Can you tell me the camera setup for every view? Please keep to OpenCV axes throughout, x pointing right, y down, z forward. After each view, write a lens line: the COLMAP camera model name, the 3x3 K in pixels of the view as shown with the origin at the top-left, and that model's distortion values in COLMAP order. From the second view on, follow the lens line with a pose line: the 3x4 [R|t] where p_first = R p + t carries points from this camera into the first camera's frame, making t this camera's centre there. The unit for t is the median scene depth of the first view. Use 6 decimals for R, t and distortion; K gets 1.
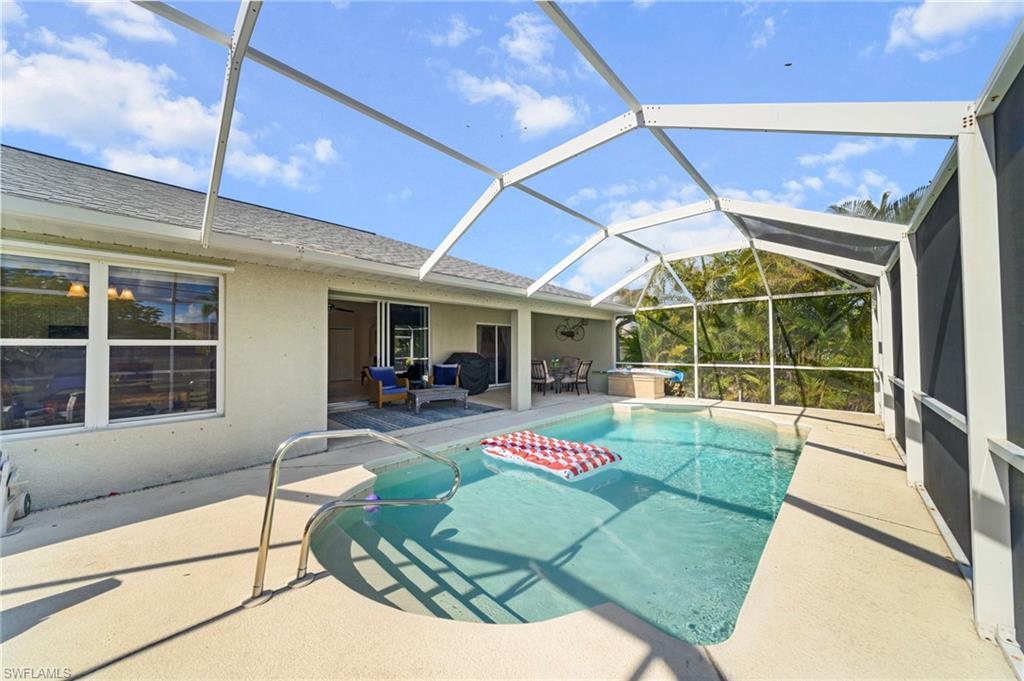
lens RADIAL K [[350.3, 0, 507.5], [0, 350.3, 337.4], [0, 0, 1]] dist [-0.000942, 0.000307]
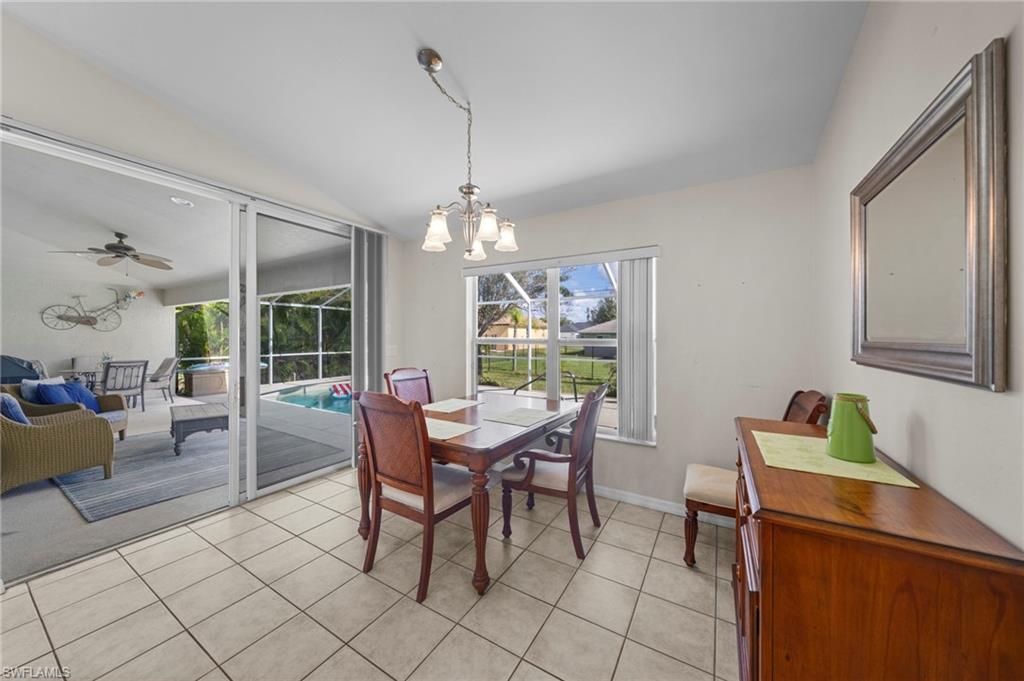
lens RADIAL K [[350.3, 0, 497.5], [0, 350.3, 336.6], [0, 0, 1]] dist [-0.000942, 0.000307]
pose [[-0.202299, 0.003952, 0.979316, -0.776117], [-0.033259, 0.999387, -0.010903, 0.002952], [-0.978759, -0.034776, -0.202043, 0.501743]]
